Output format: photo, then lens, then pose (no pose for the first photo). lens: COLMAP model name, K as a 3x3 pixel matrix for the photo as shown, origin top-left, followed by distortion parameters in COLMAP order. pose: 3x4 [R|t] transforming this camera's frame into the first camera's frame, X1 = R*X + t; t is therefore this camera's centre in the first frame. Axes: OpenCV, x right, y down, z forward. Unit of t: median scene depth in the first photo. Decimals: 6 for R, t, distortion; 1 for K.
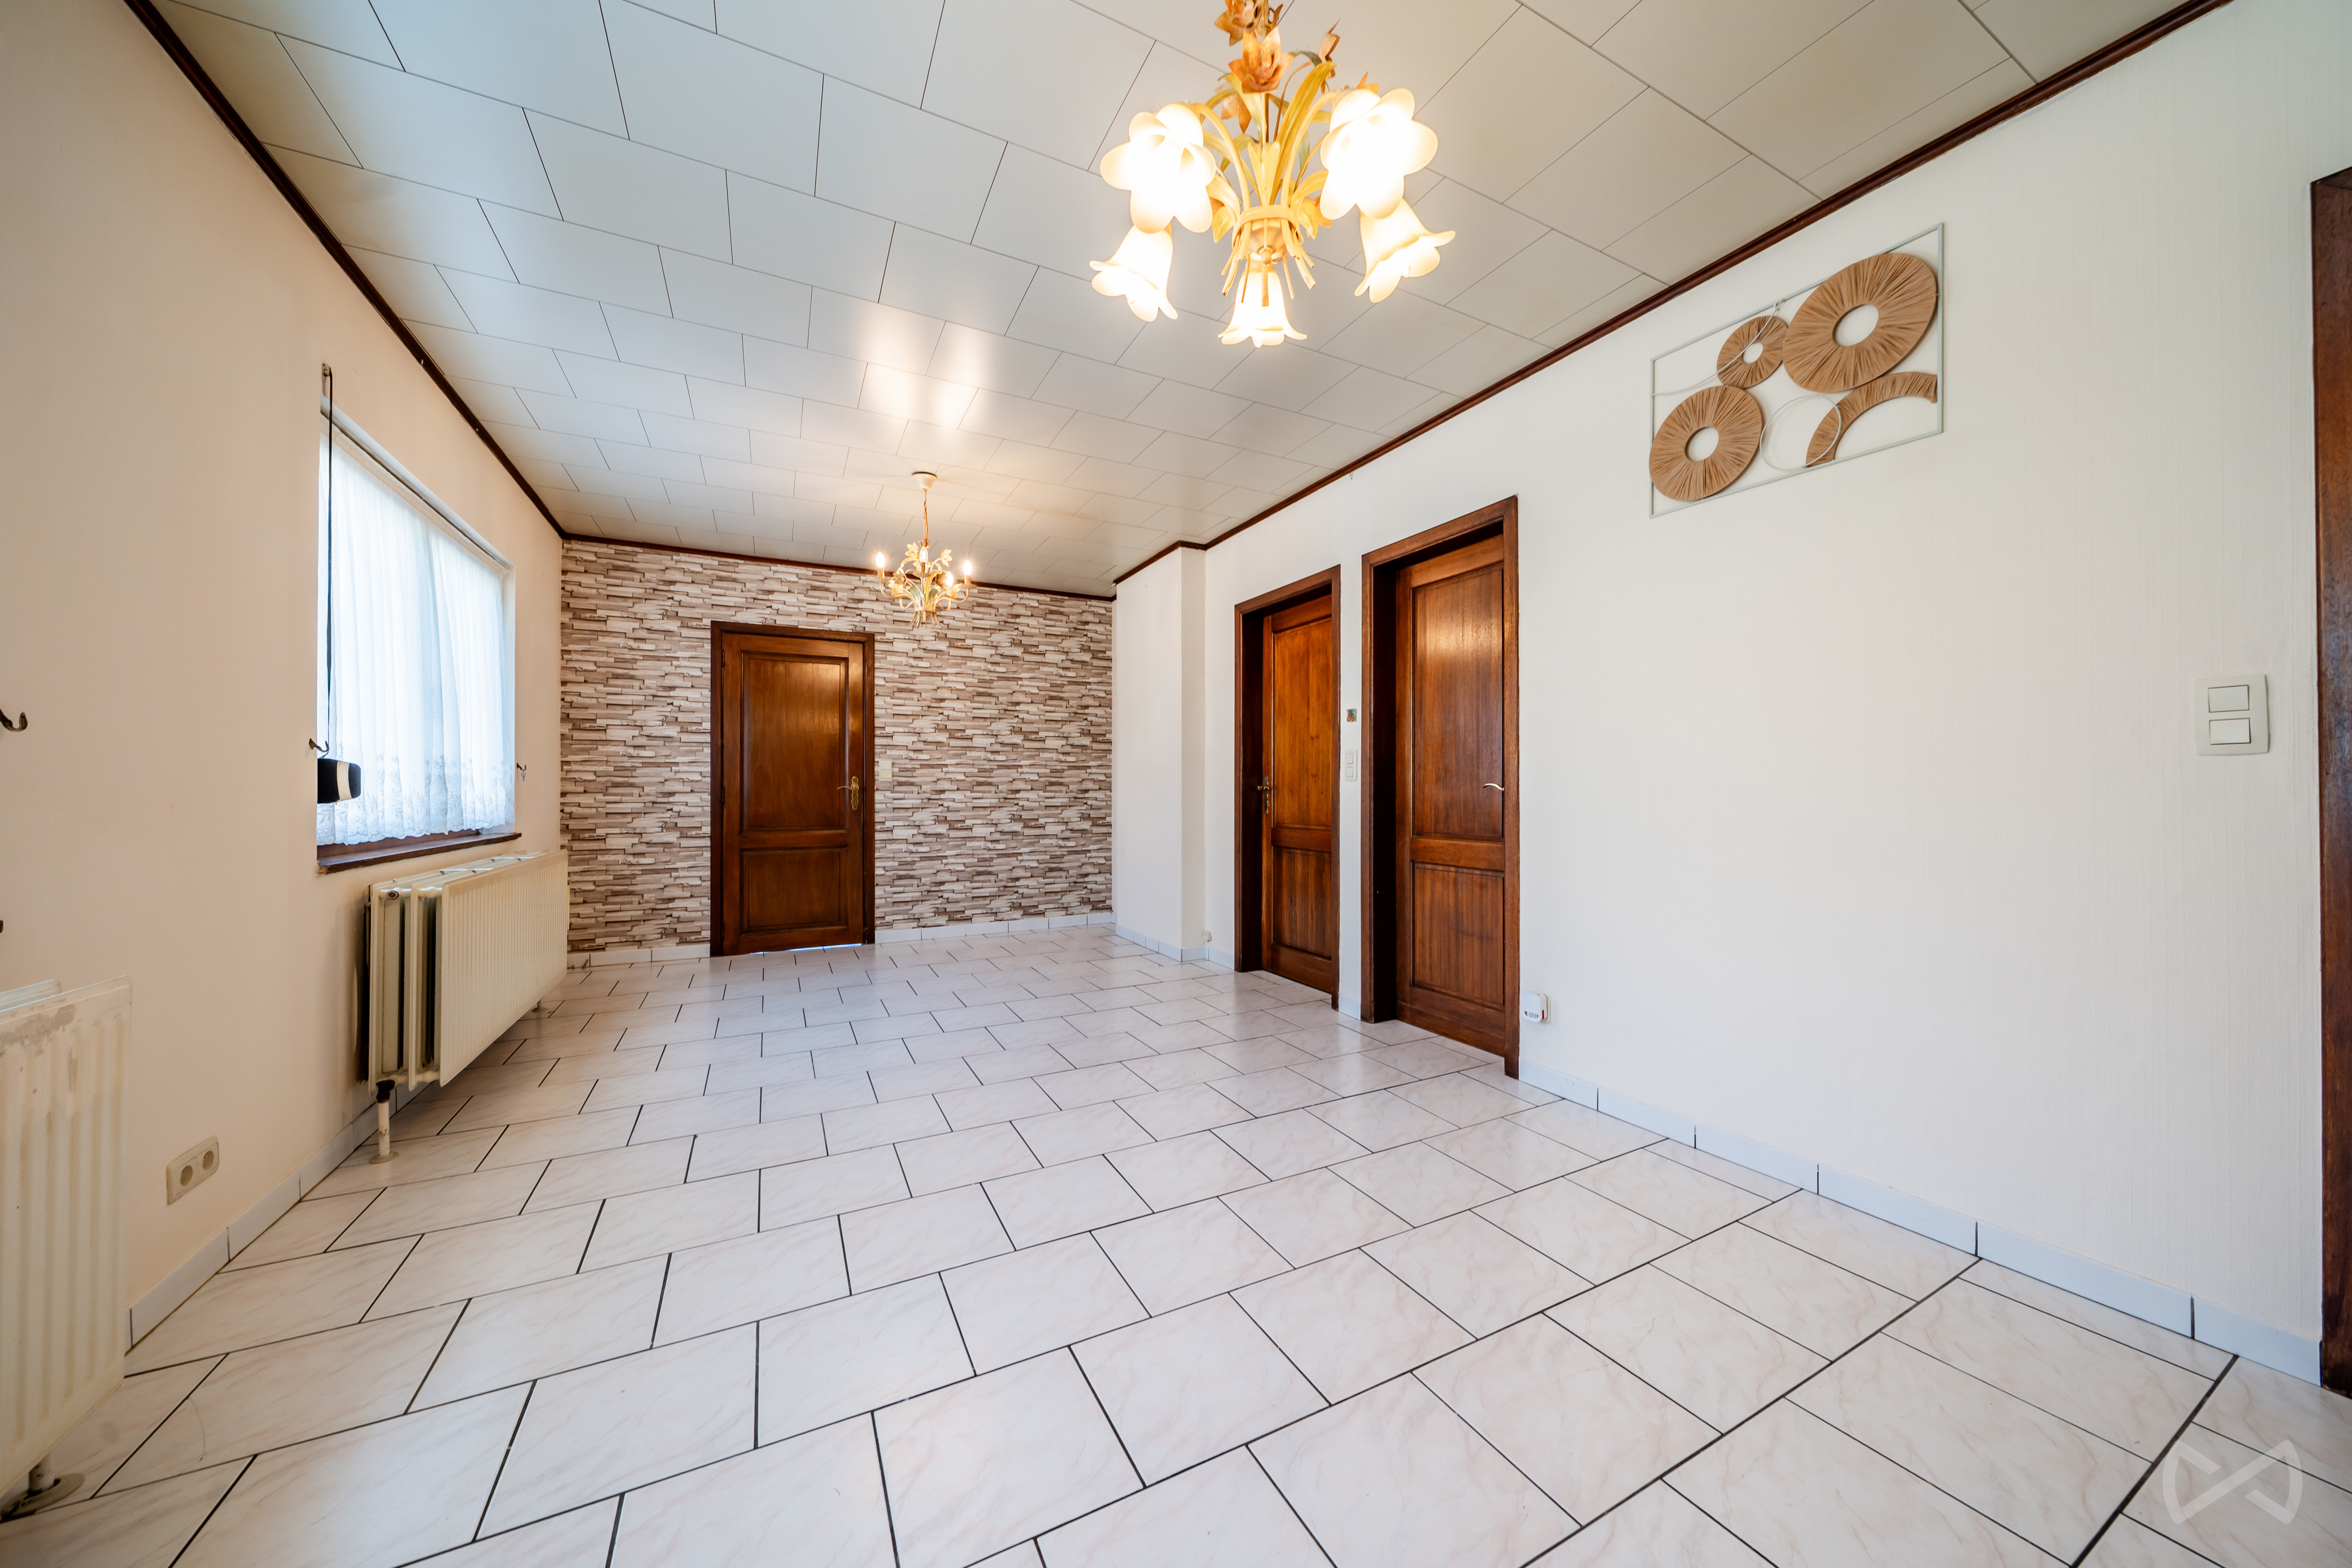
lens RADIAL K [[800.7, 0, 1189.3], [0, 800.7, 780.6], [0, 0, 1]] dist [-0.000223, 0.000073]
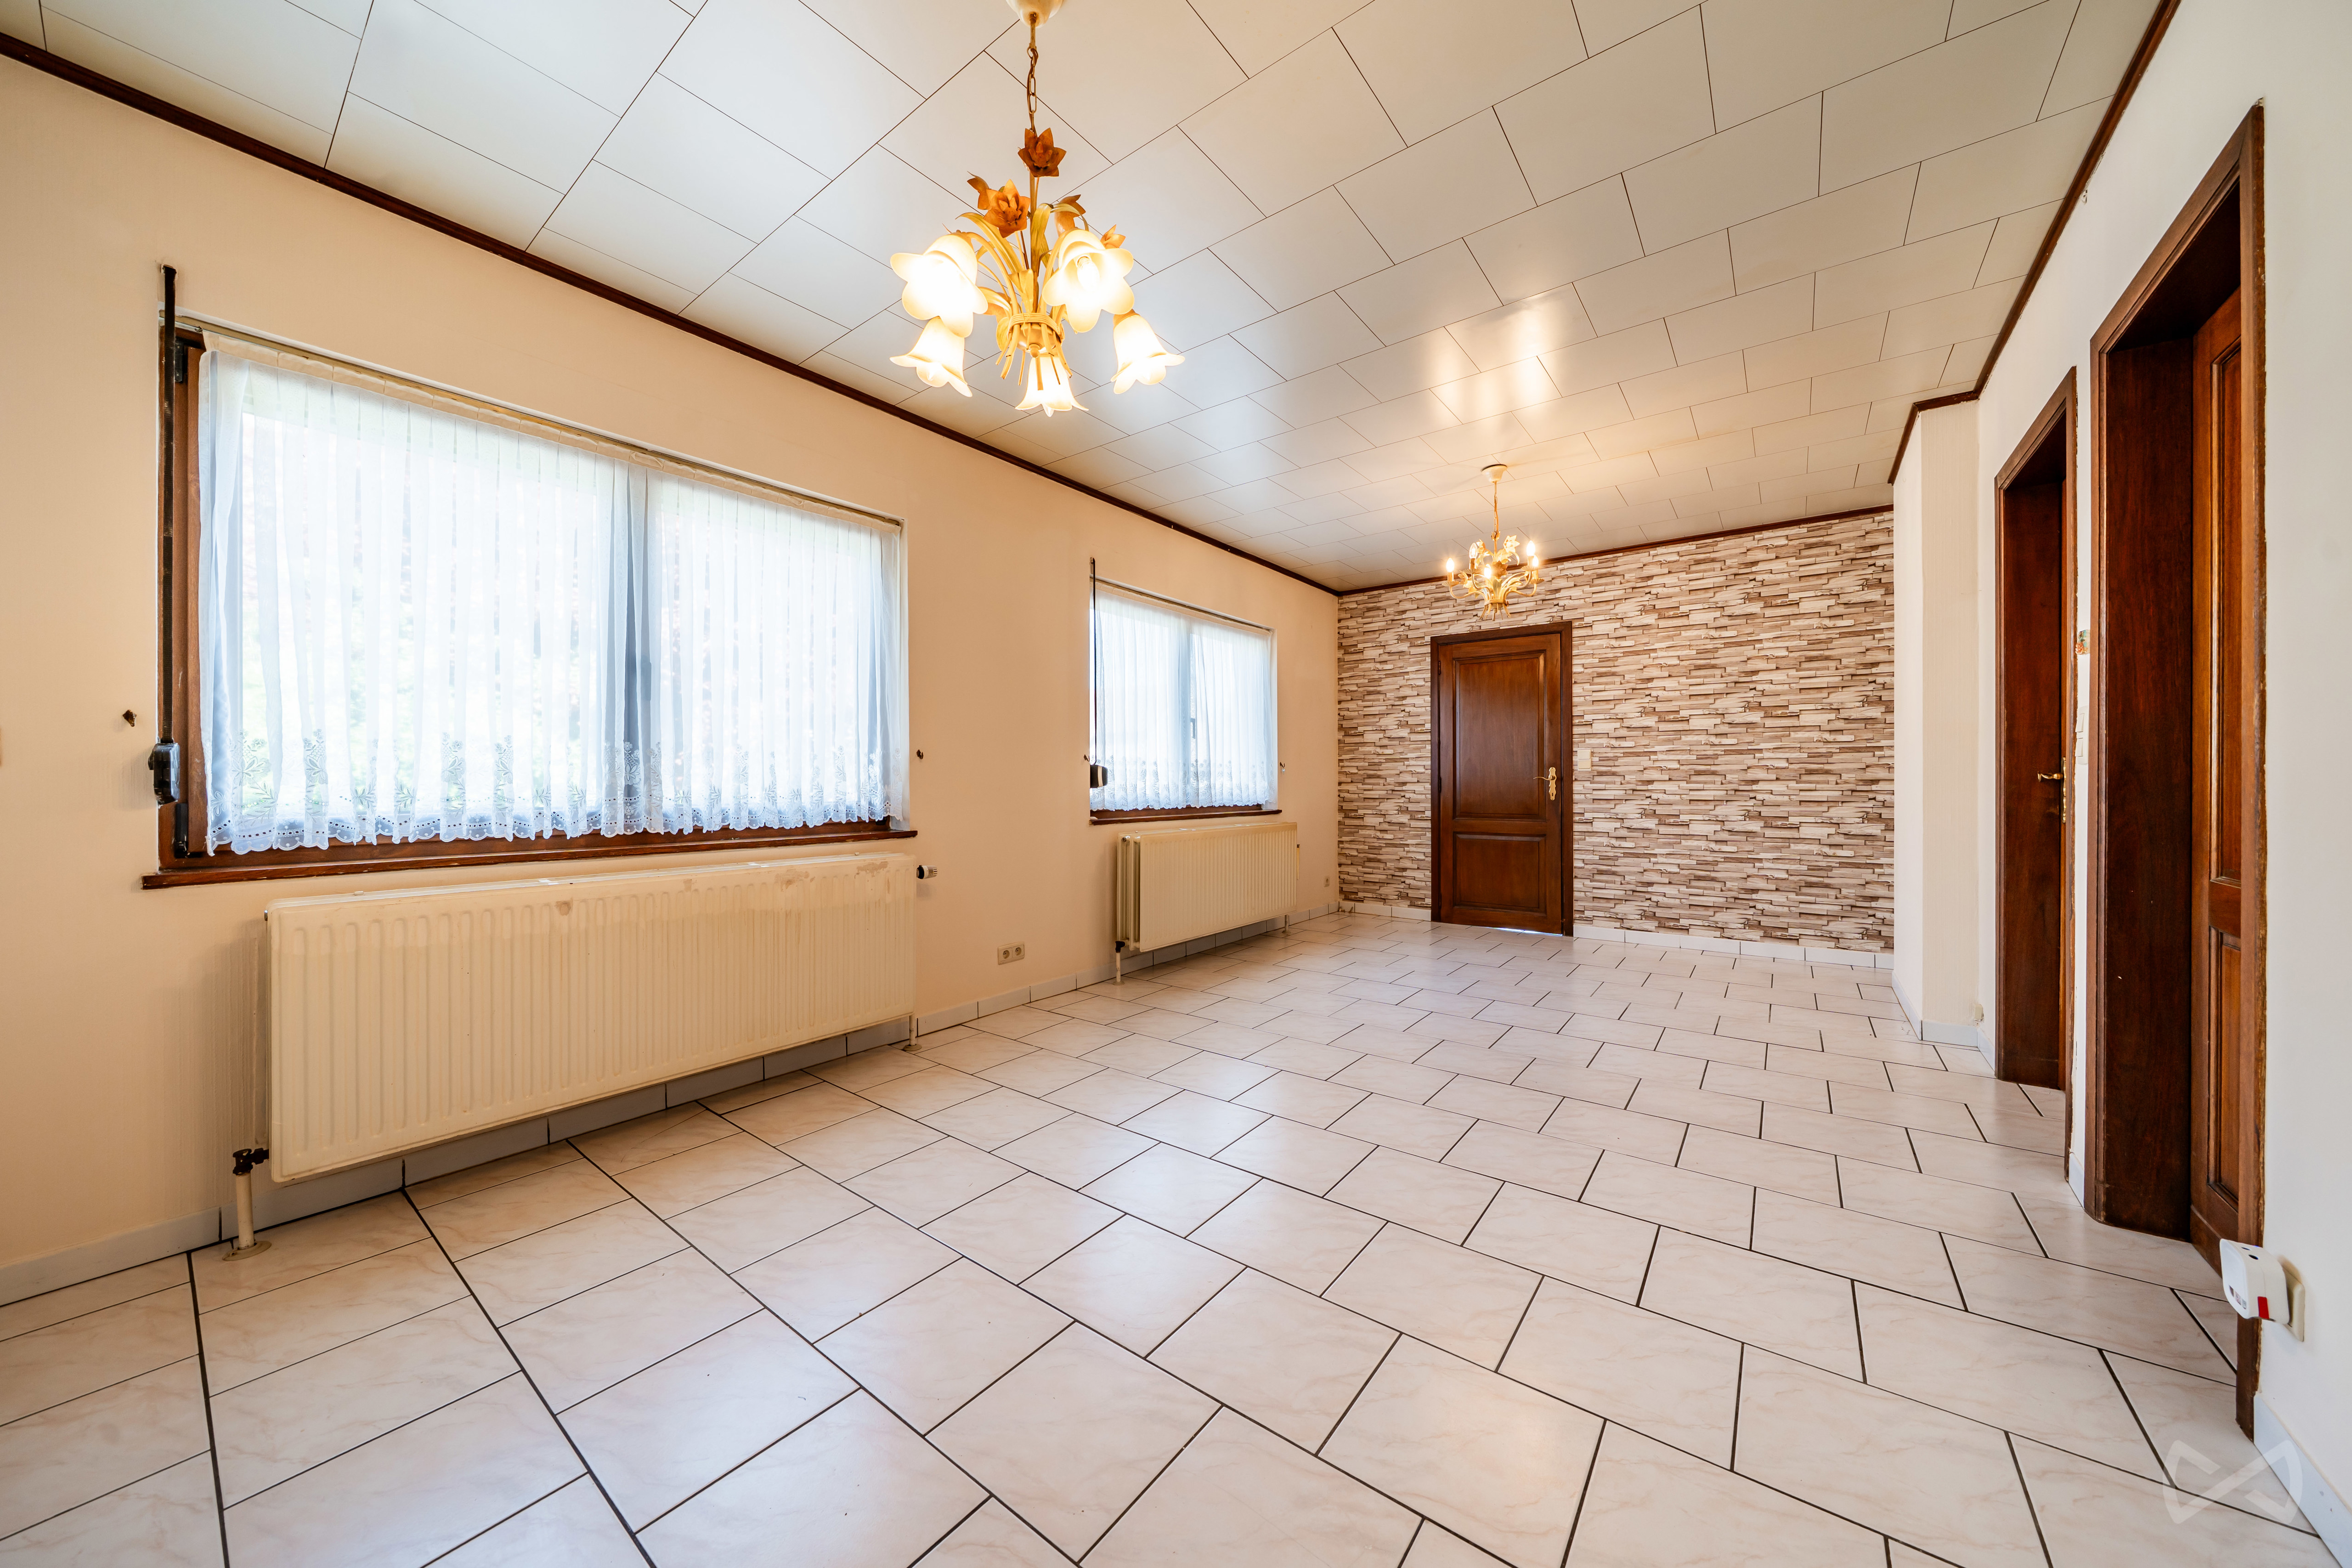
lens RADIAL K [[800.7, 0, 1182.0], [0, 800.7, 780.0], [0, 0, 1]] dist [-0.000223, 0.000073]
pose [[0.427277, 0.000182, -0.904121, 0.317369], [0.011672, 0.999916, 0.005717, 0.000038], [0.904046, -0.012996, 0.427238, 0.161760]]
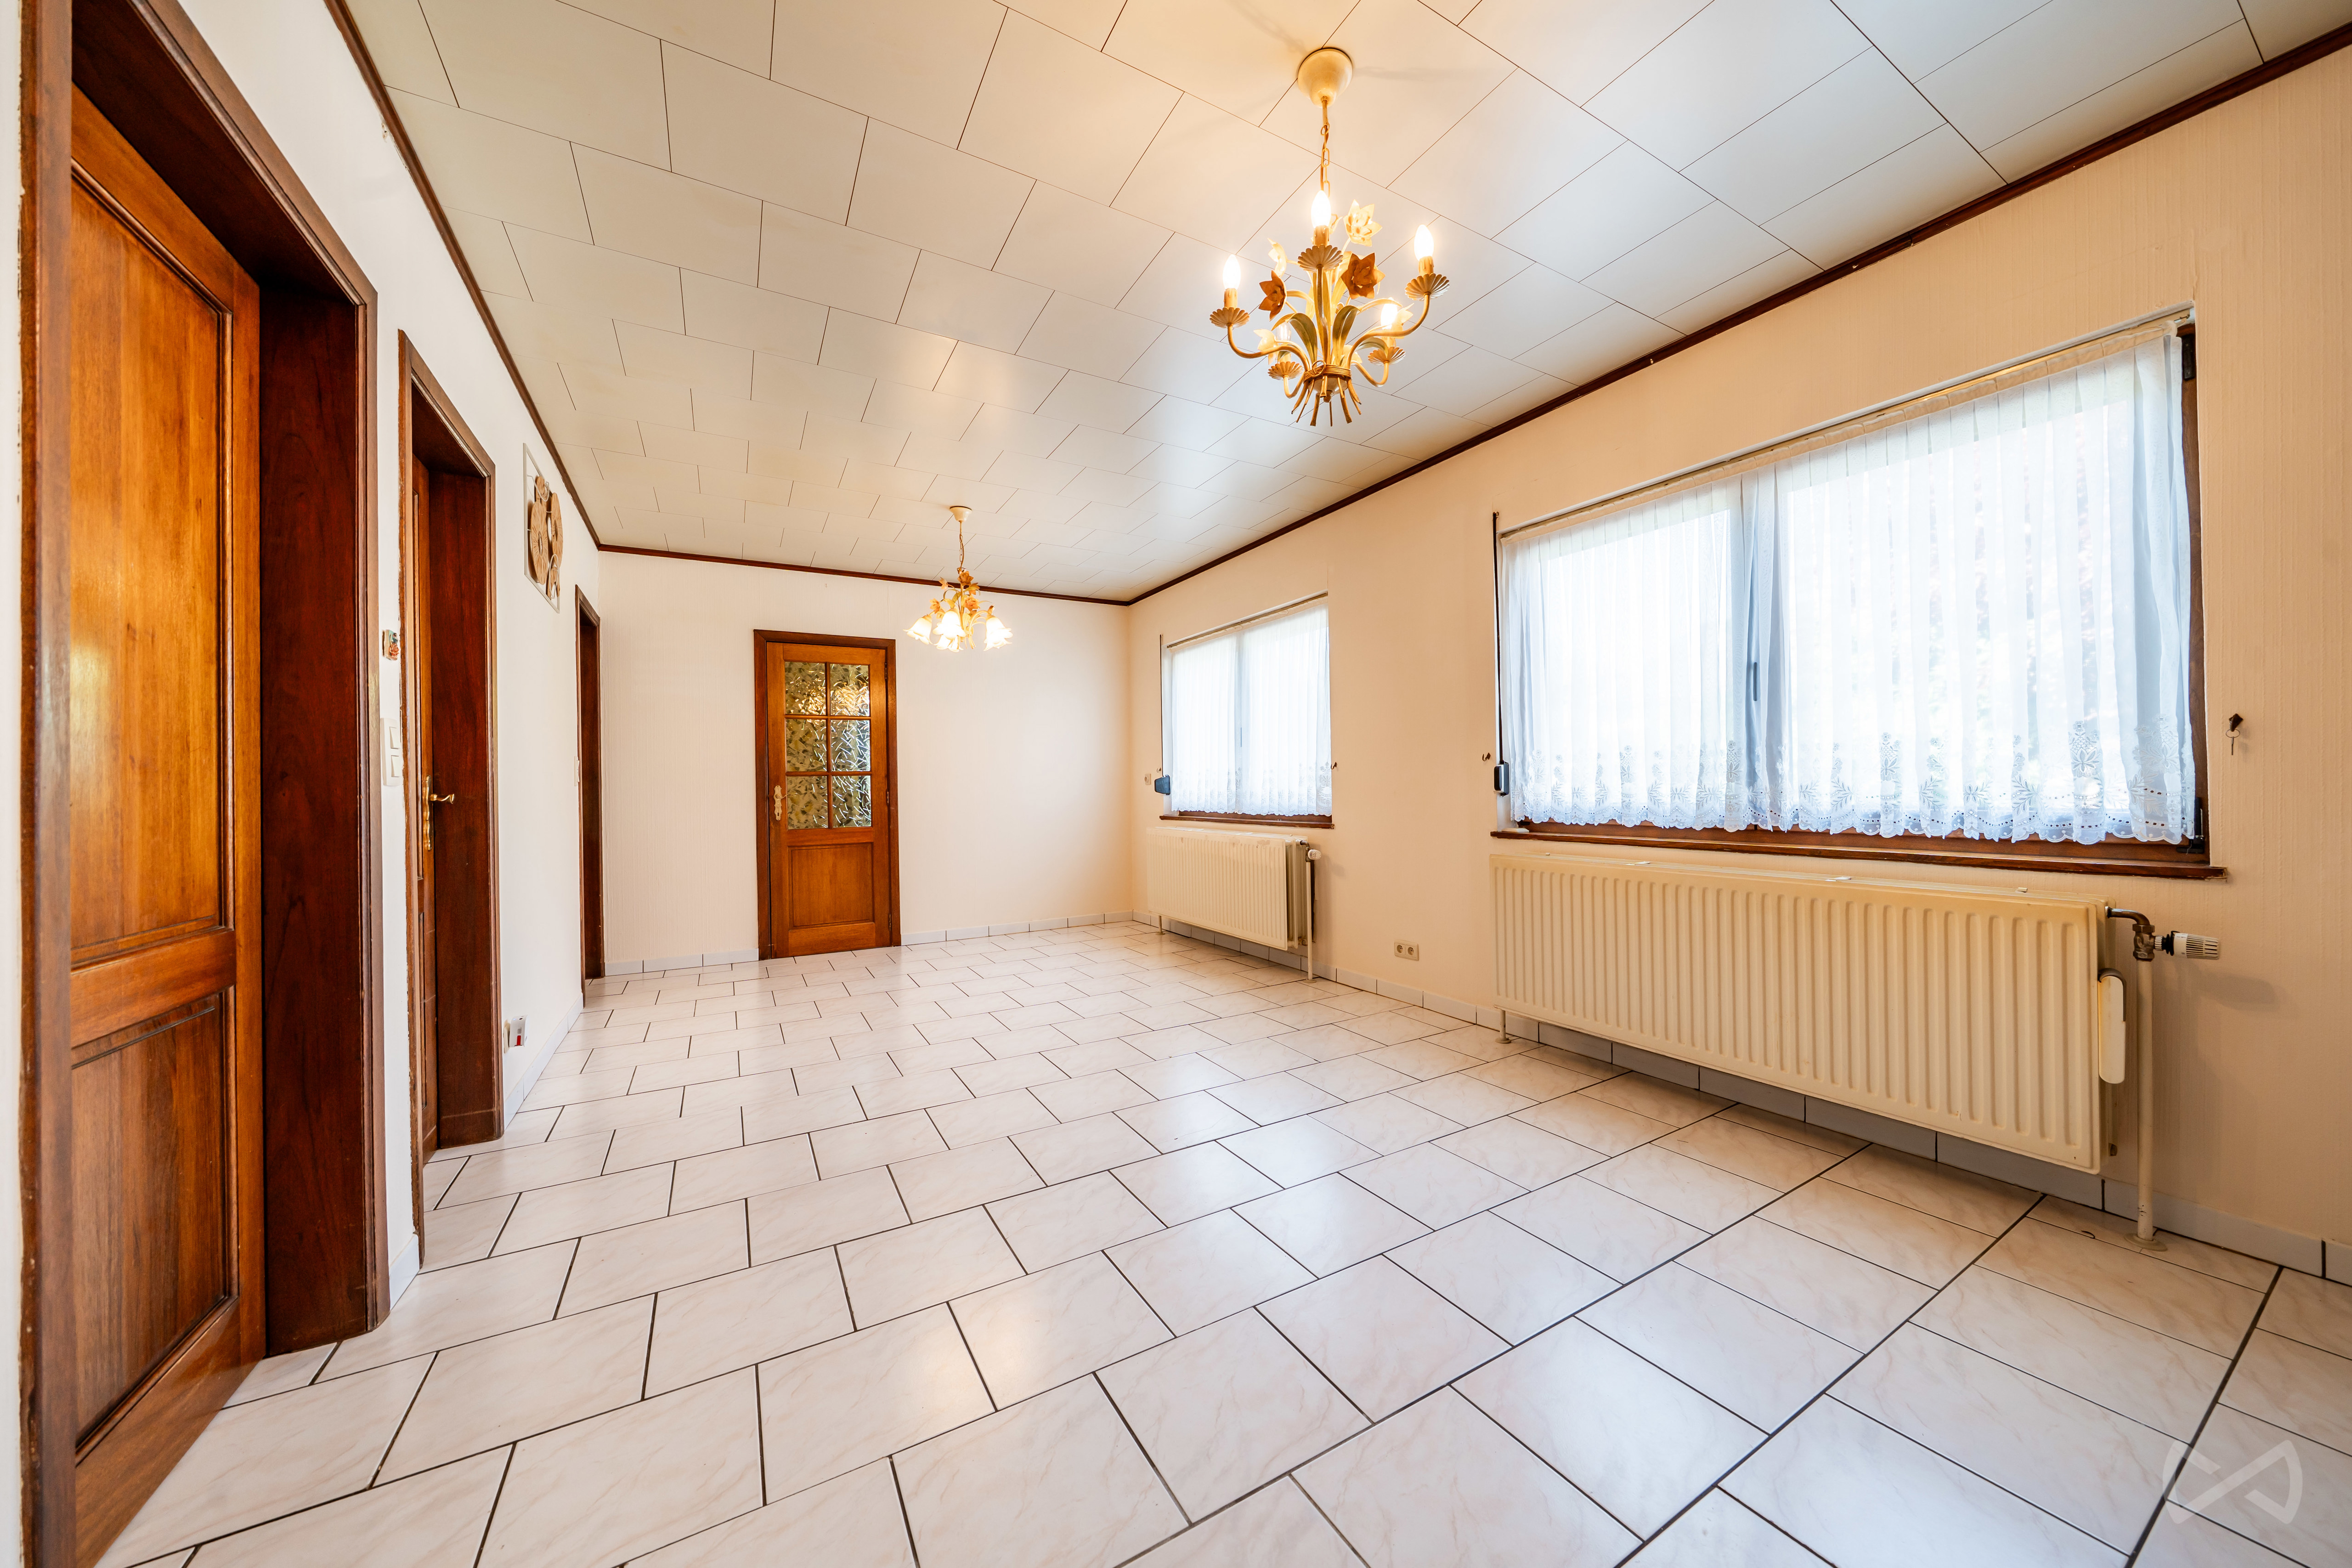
lens RADIAL K [[800.7, 0, 1190.1], [0, 800.7, 792.6], [0, 0, 1]] dist [-0.000223, 0.000073]
pose [[-0.998581, 0.015045, -0.051077, -0.169999], [0.015413, 0.999858, -0.006826, 0.012369], [0.050967, -0.007604, -0.998671, 1.088320]]
